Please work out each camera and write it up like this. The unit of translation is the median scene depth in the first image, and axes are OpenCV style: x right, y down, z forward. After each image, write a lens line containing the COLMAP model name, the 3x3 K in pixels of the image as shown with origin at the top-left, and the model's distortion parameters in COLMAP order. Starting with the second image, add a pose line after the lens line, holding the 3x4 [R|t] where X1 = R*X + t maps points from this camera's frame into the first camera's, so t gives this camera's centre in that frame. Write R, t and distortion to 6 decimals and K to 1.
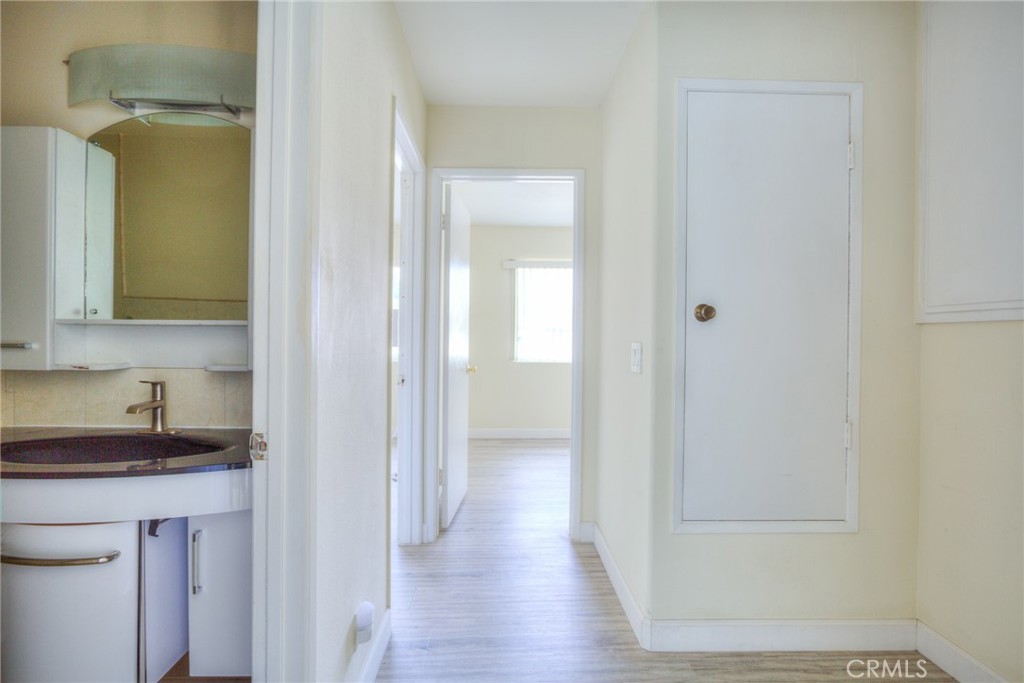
lens RADIAL K [[500.3, 0, 506.4], [0, 500.3, 338.6], [0, 0, 1]] dist [-0.021905, 0.009397]
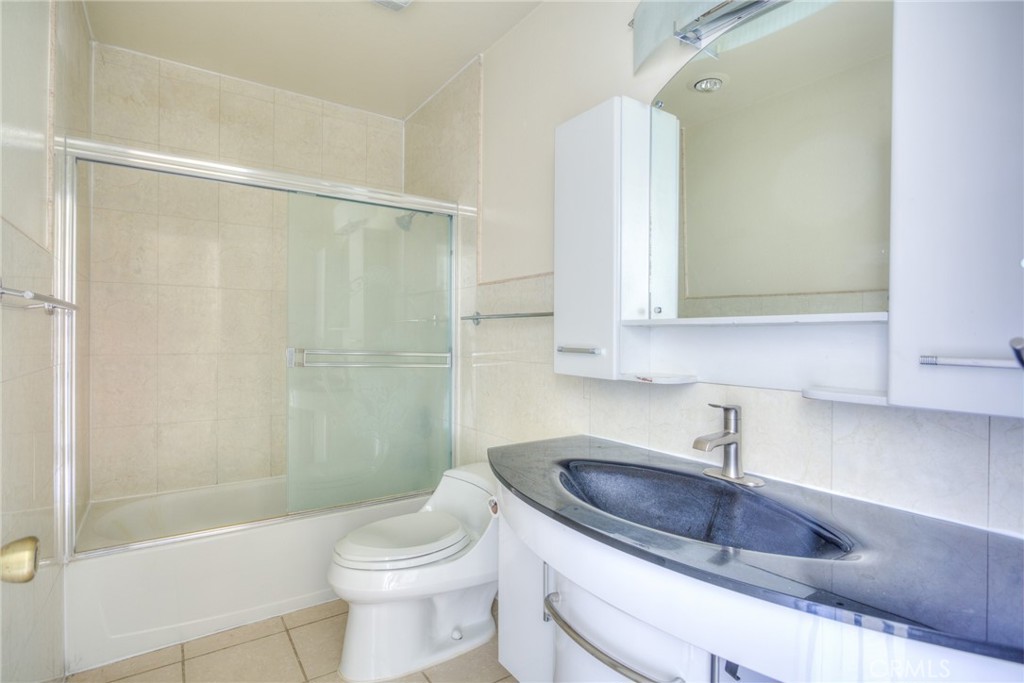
lens RADIAL K [[500.3, 0, 506.4], [0, 500.3, 338.6], [0, 0, 1]] dist [-0.021905, 0.009397]
pose [[0.539864, 0.000596, -0.841752, -0.280445], [-0.003546, 0.999992, -0.001566, -0.005560], [0.841745, 0.003830, 0.539862, 0.351361]]
